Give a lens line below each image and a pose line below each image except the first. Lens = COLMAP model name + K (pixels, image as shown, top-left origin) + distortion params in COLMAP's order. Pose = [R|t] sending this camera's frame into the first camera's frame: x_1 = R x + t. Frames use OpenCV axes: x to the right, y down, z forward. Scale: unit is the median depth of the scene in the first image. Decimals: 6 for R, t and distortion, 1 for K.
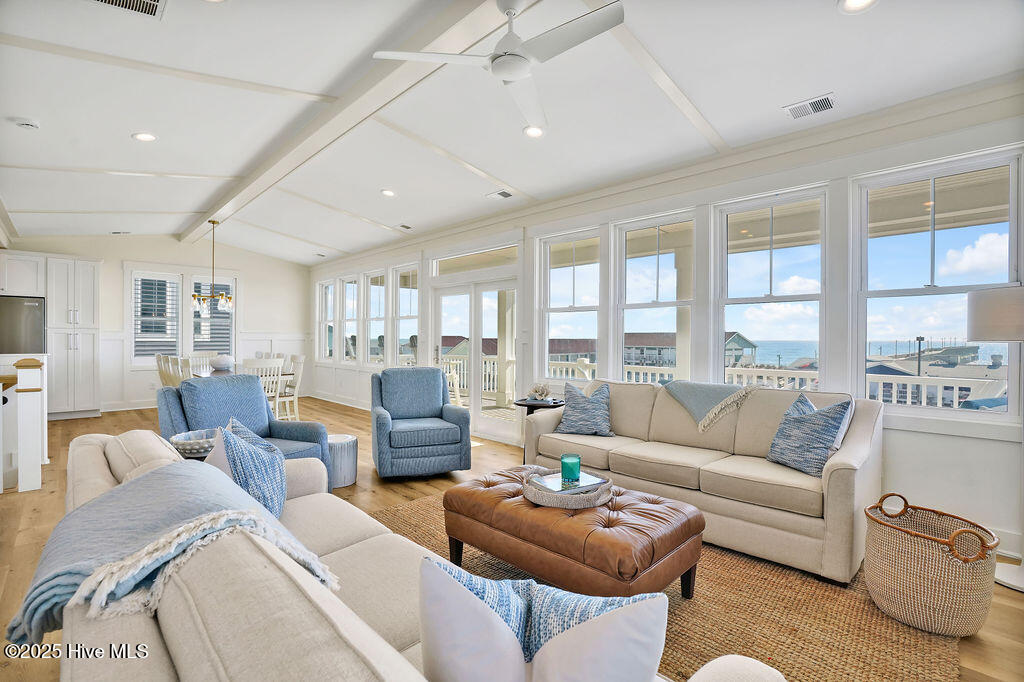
lens RADIAL K [[462.3, 0, 515.0], [0, 462.3, 341.2], [0, 0, 1]] dist [-0.003669, 0.000272]
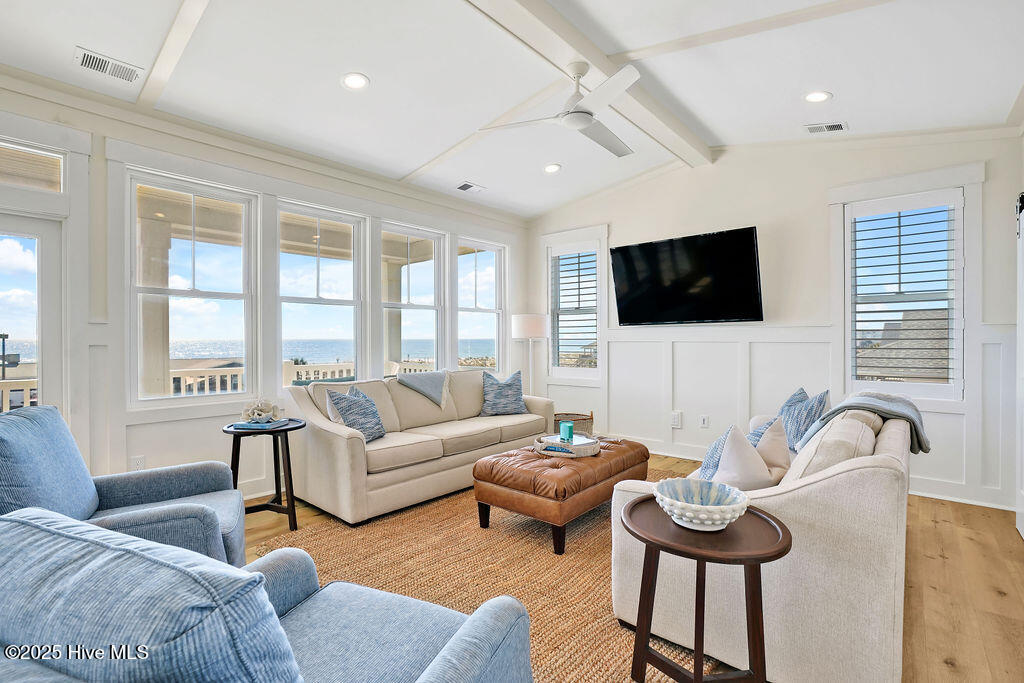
lens RADIAL K [[462.3, 0, 513.9], [0, 462.3, 341.5], [0, 0, 1]] dist [-0.003669, 0.000272]
pose [[-0.019851, -0.010779, 0.999745, -0.713718], [0.004012, 0.999933, 0.010861, -0.004043], [-0.999795, 0.004227, -0.019806, 0.676906]]
